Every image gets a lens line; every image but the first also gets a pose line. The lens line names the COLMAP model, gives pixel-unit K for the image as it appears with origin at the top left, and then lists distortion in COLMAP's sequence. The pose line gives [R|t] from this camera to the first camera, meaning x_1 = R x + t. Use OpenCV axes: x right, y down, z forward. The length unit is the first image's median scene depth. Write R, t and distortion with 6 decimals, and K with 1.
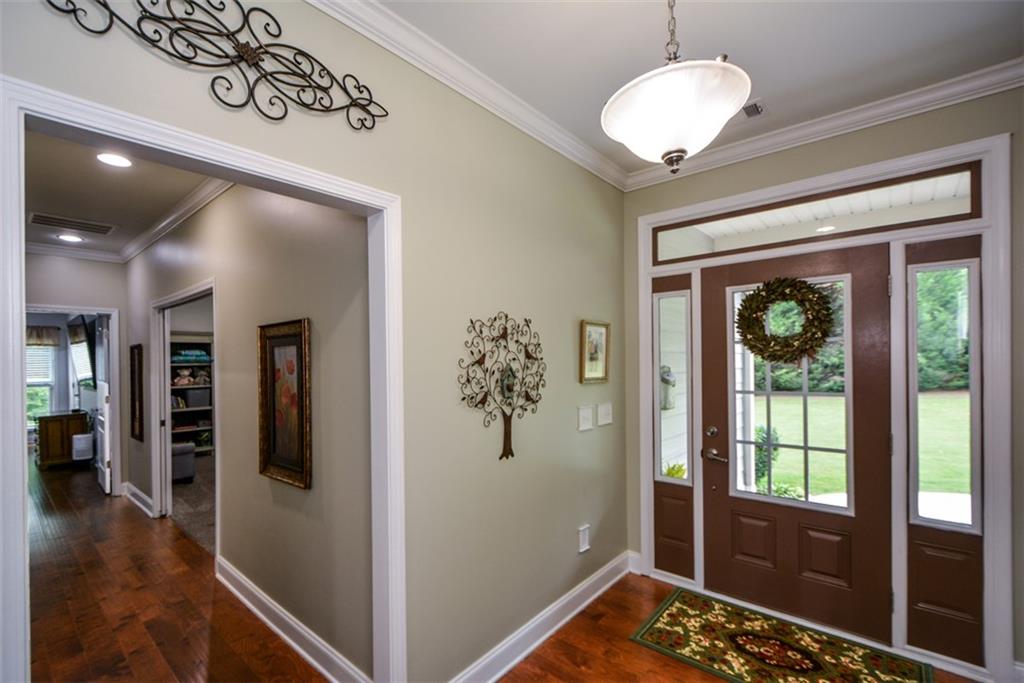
lens RADIAL K [[444.6, 0, 512.2], [0, 444.6, 362.3], [0, 0, 1]] dist [-0.008997, -0.000198]
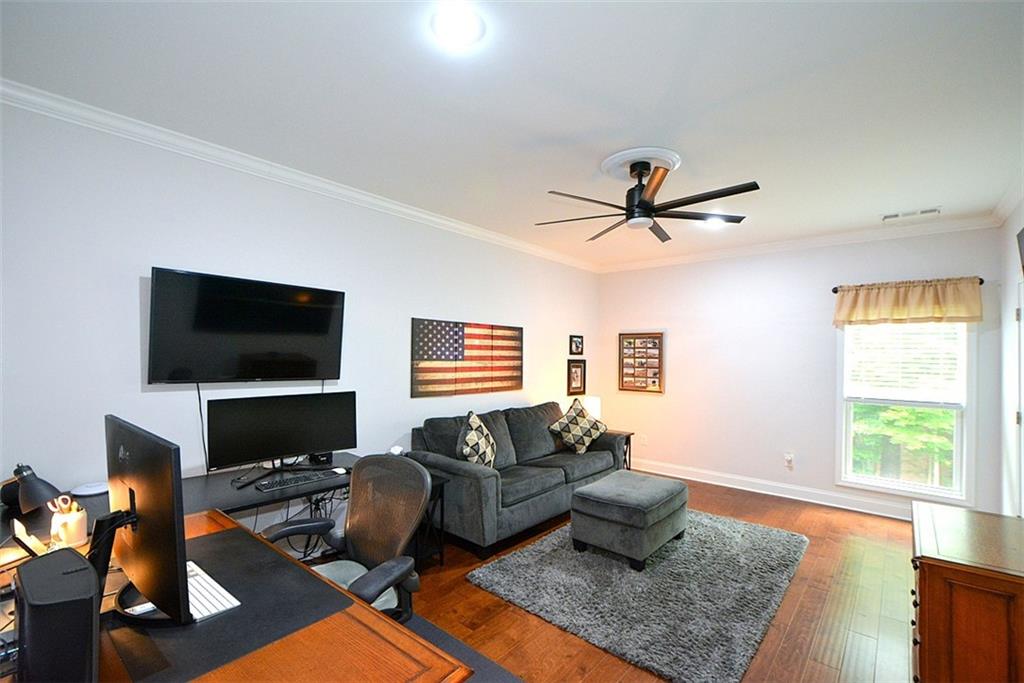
lens RADIAL K [[451.6, 0, 510.9], [0, 451.6, 353.6], [0, 0, 1]] dist [0.001153, -0.000011]
pose [[-0.015187, 0.008031, -0.999852, -0.577224], [-0.013008, 0.999882, 0.008229, -0.001549], [0.999800, 0.013131, -0.015080, 0.543761]]
